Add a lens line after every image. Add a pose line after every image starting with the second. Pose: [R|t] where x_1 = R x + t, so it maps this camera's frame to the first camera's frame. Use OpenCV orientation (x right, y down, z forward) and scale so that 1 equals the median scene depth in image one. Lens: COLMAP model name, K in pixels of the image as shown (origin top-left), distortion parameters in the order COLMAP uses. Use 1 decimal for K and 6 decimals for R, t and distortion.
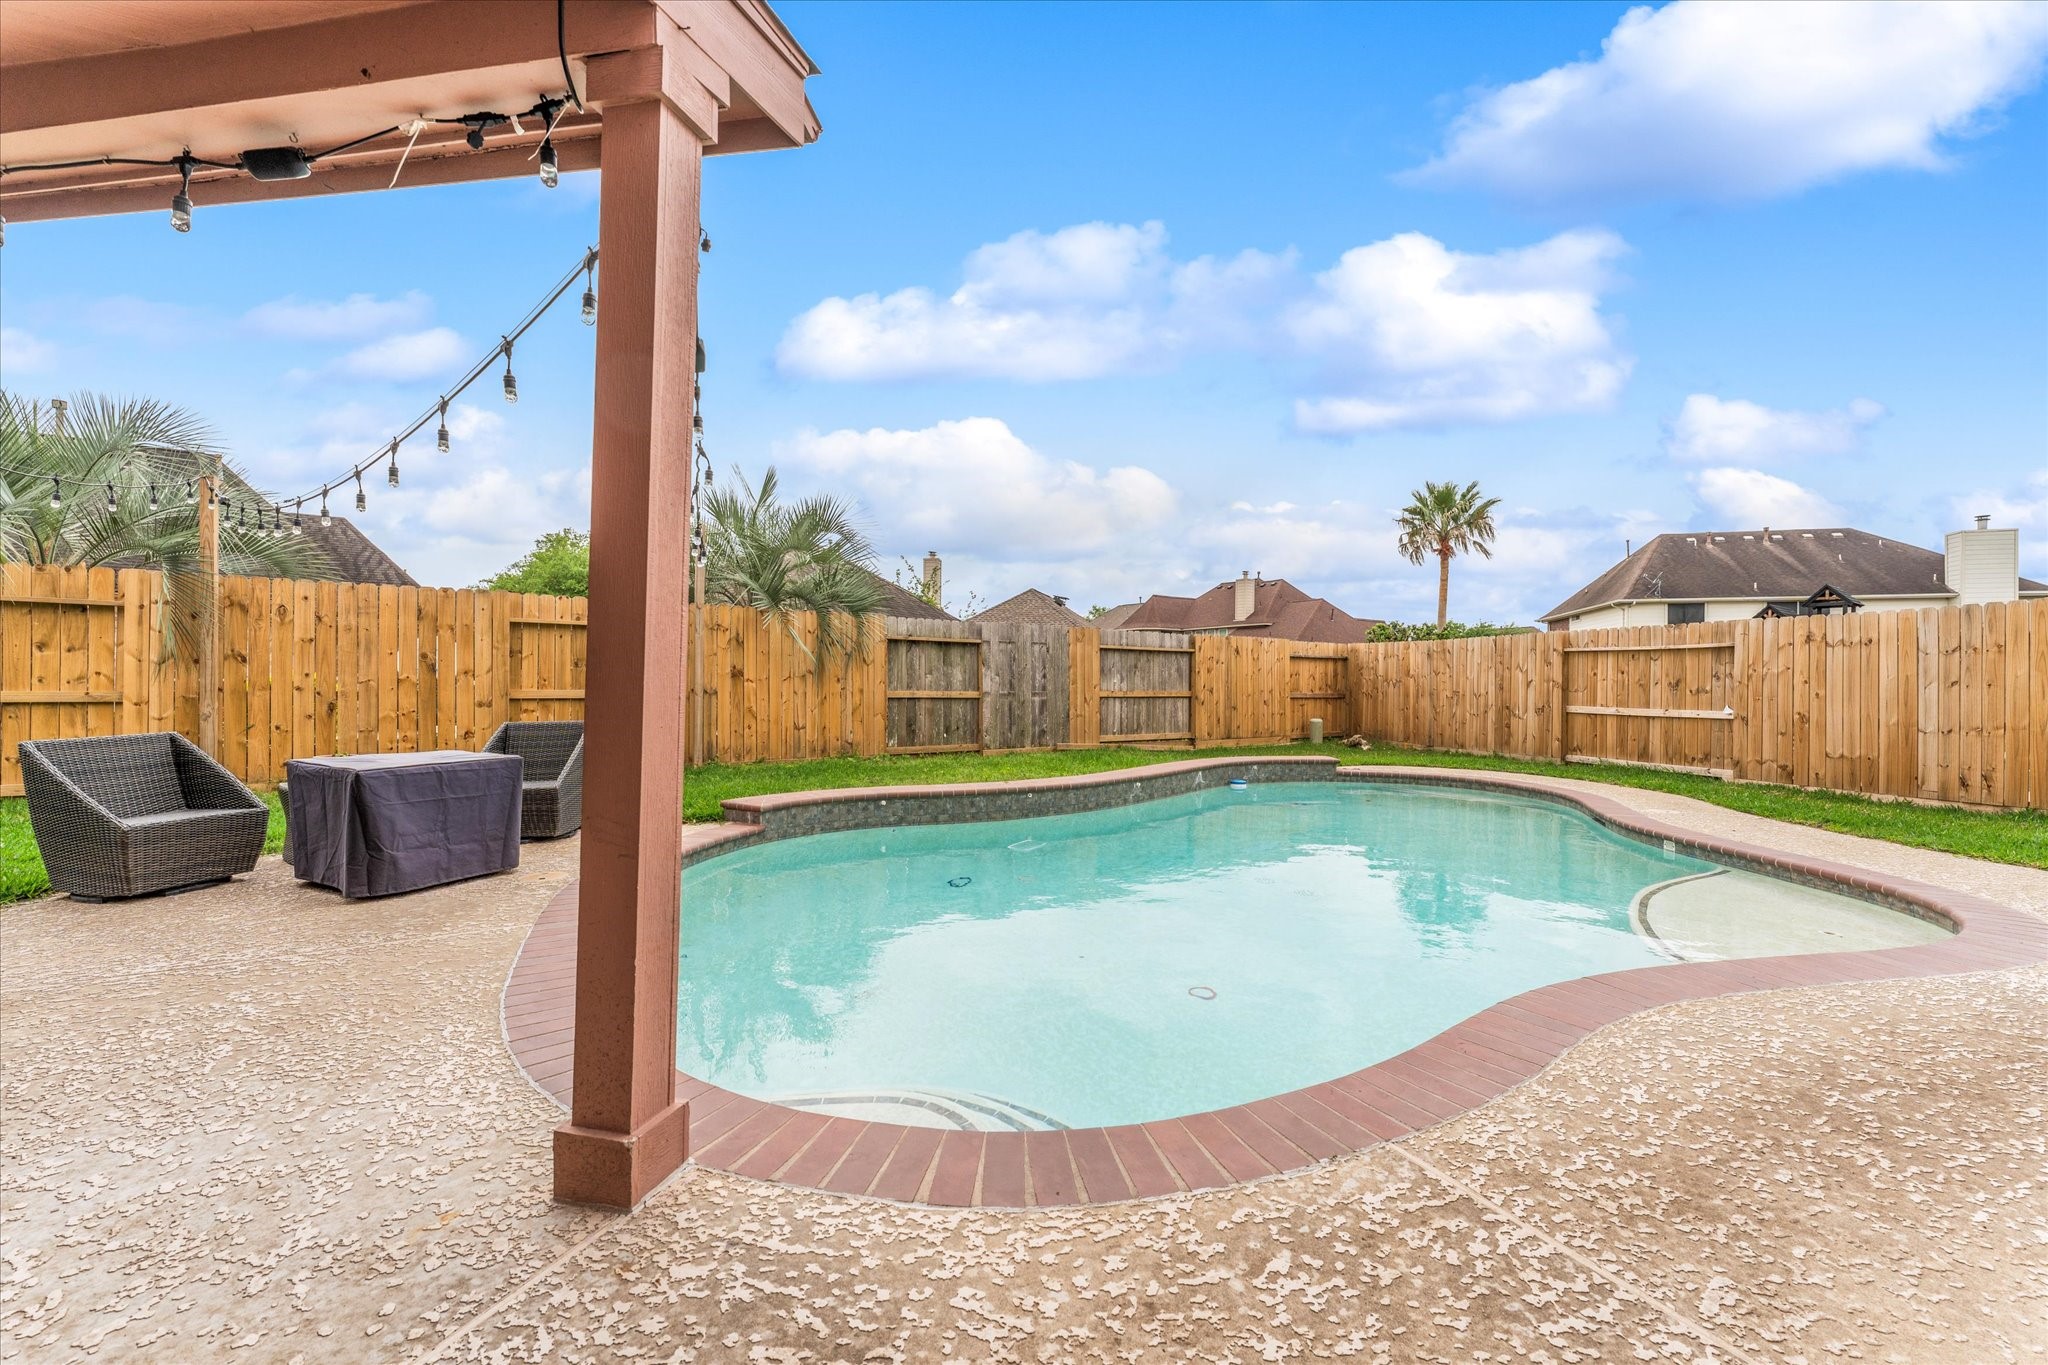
lens RADIAL K [[798.7, 0, 1016.4], [0, 798.7, 677.6], [0, 0, 1]] dist [0.017507, -0.000065]
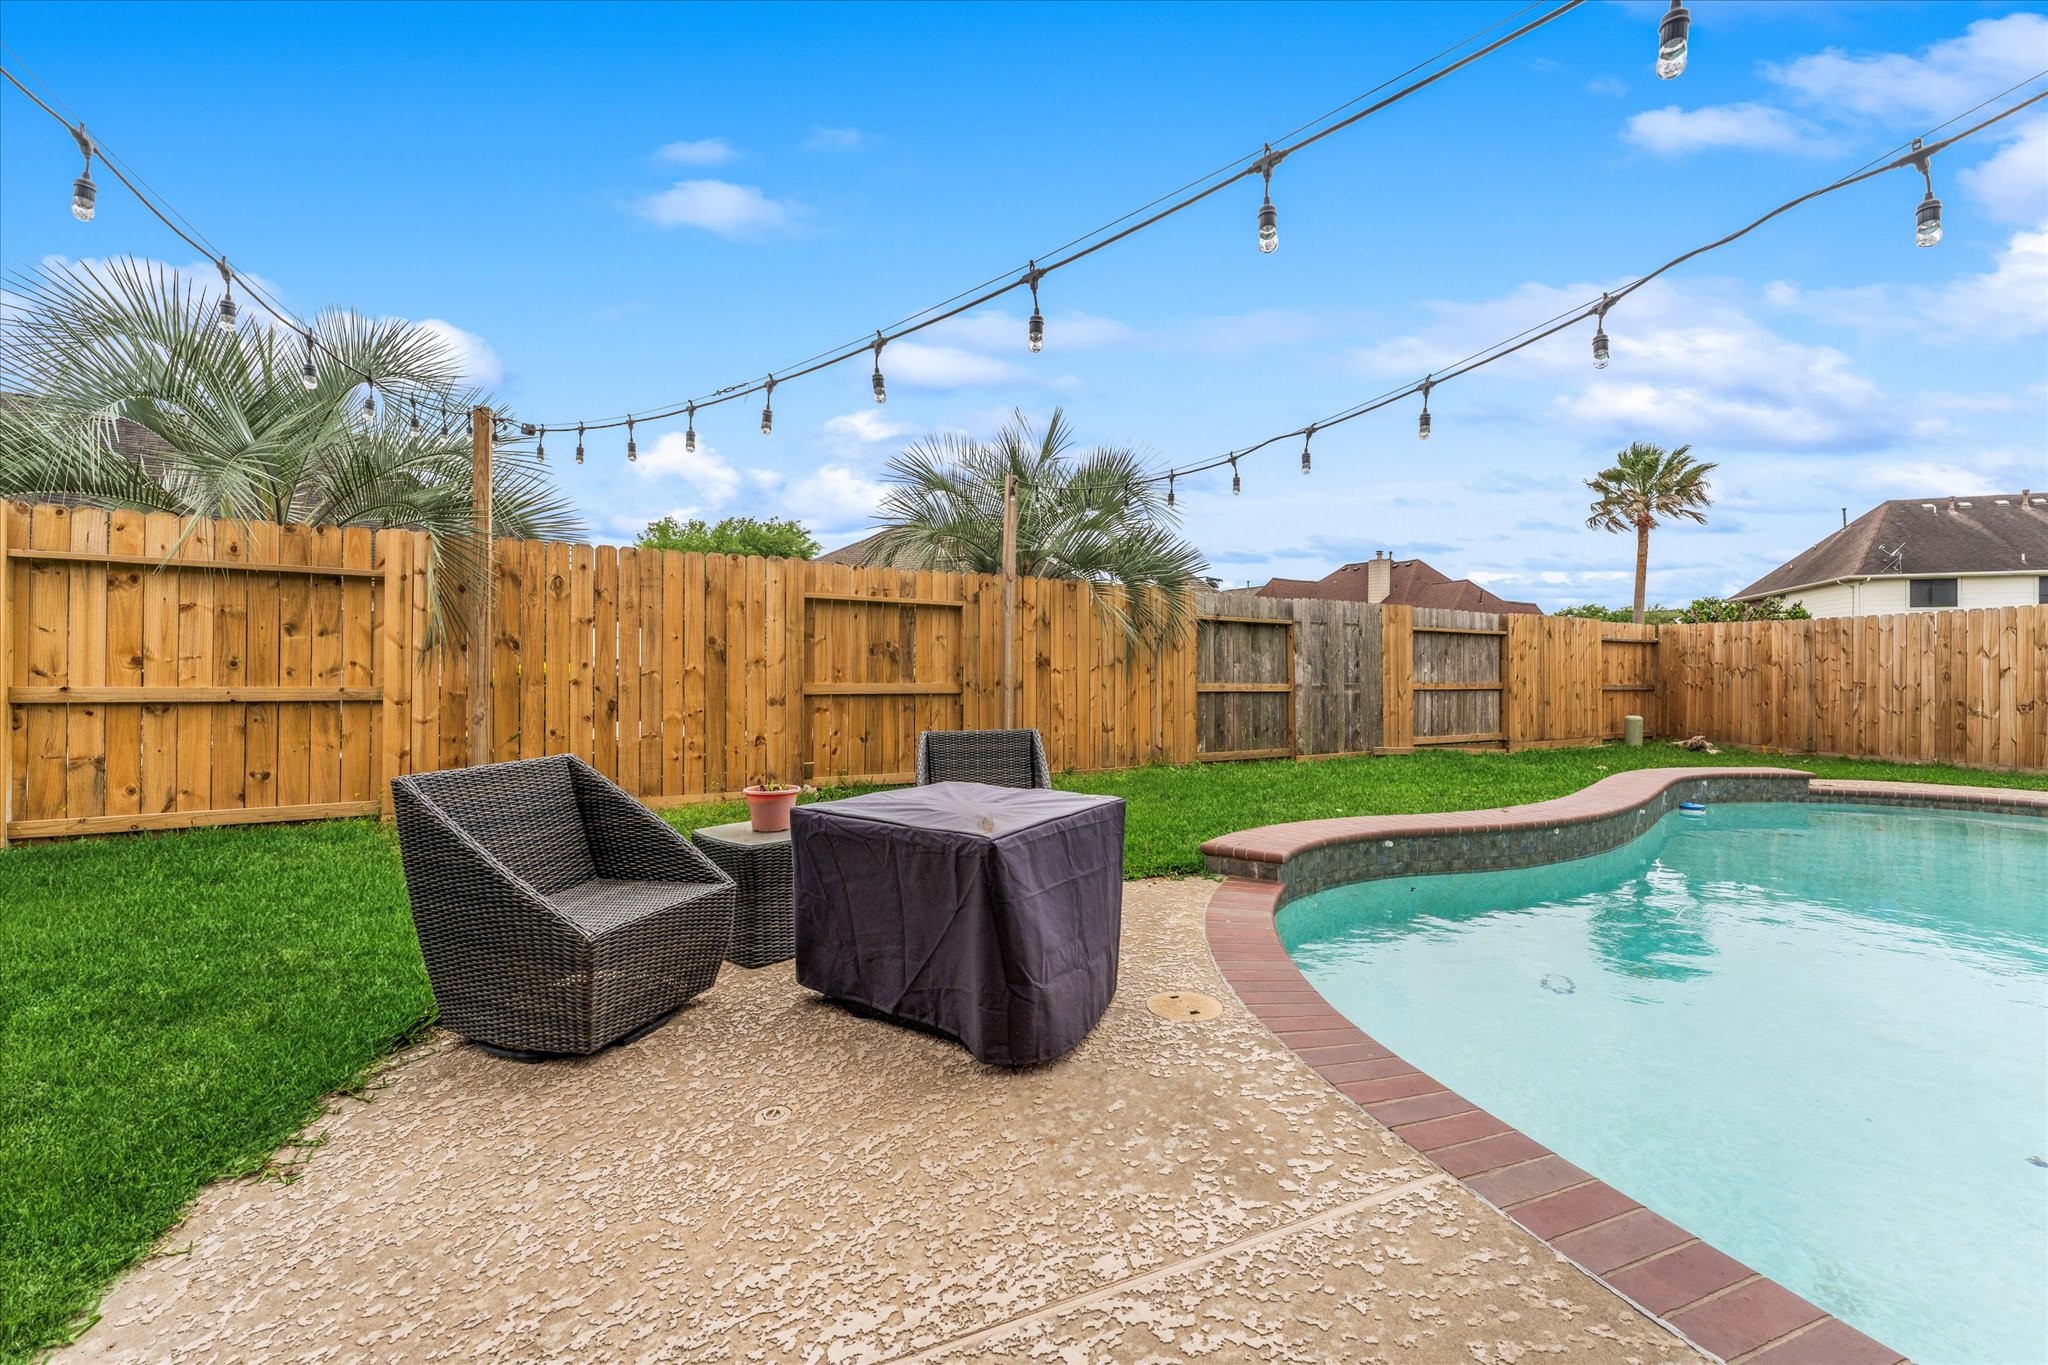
lens RADIAL K [[798.7, 0, 1016.4], [0, 798.7, 677.6], [0, 0, 1]] dist [0.017507, -0.000065]
pose [[0.997650, -0.002109, -0.068480, -0.295719], [0.002952, 0.999921, 0.012199, 0.000317], [0.068449, -0.012372, 0.997578, 0.183823]]
